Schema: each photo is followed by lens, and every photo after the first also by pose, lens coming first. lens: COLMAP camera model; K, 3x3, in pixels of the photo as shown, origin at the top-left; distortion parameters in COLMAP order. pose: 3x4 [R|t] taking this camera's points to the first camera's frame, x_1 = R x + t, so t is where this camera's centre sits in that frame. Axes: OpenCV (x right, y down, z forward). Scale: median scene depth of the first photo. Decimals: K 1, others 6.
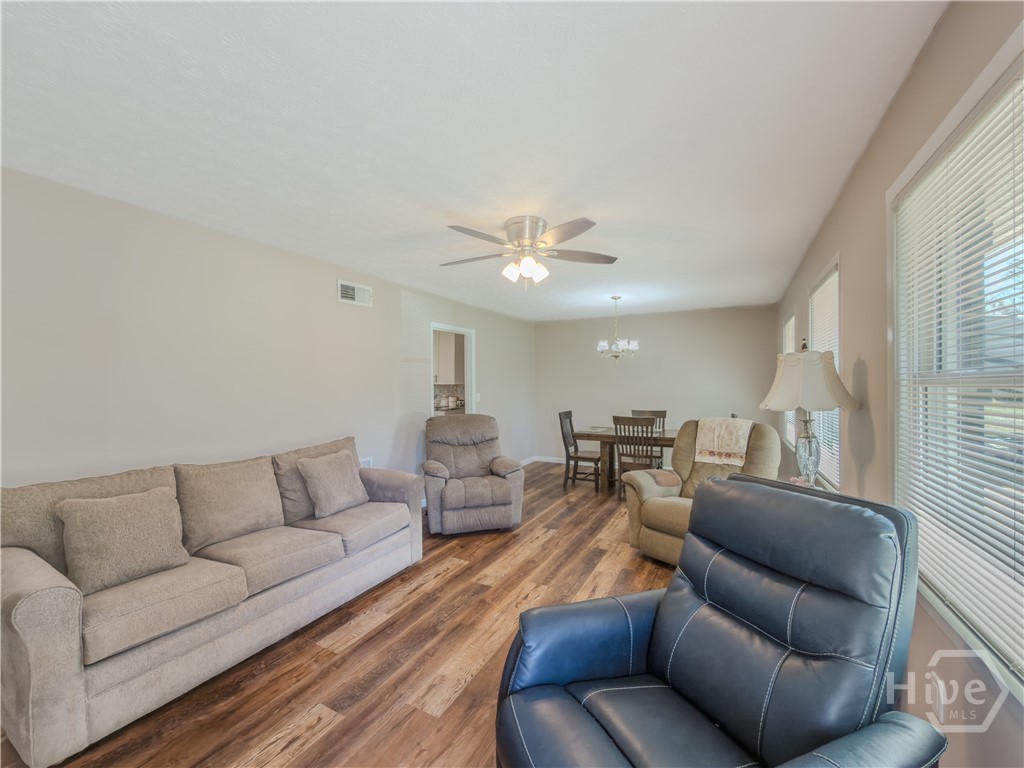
lens RADIAL K [[412.3, 0, 511.2], [0, 412.3, 388.5], [0, 0, 1]] dist [-0.001149, 0.000337]
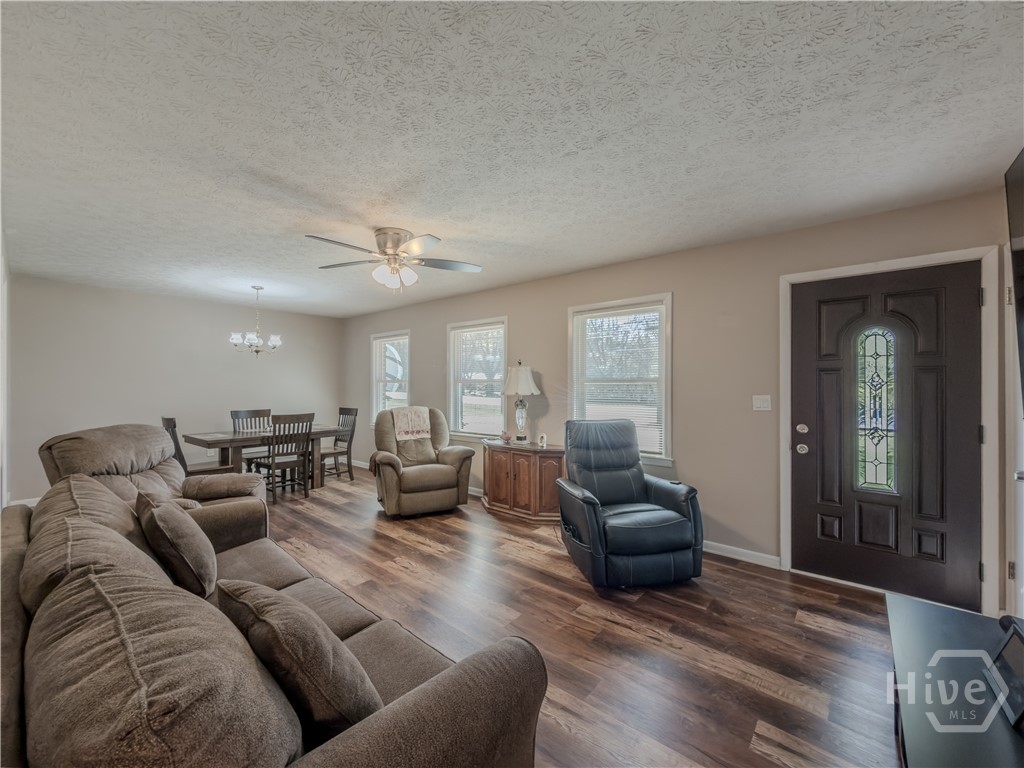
lens RADIAL K [[412.3, 0, 506.1], [0, 412.3, 384.3], [0, 0, 1]] dist [-0.001149, 0.000337]
pose [[0.235295, 0.010544, 0.971867, -0.782700], [0.007998, 0.999886, -0.012785, 0.017029], [-0.971891, 0.010781, 0.235184, 0.361947]]
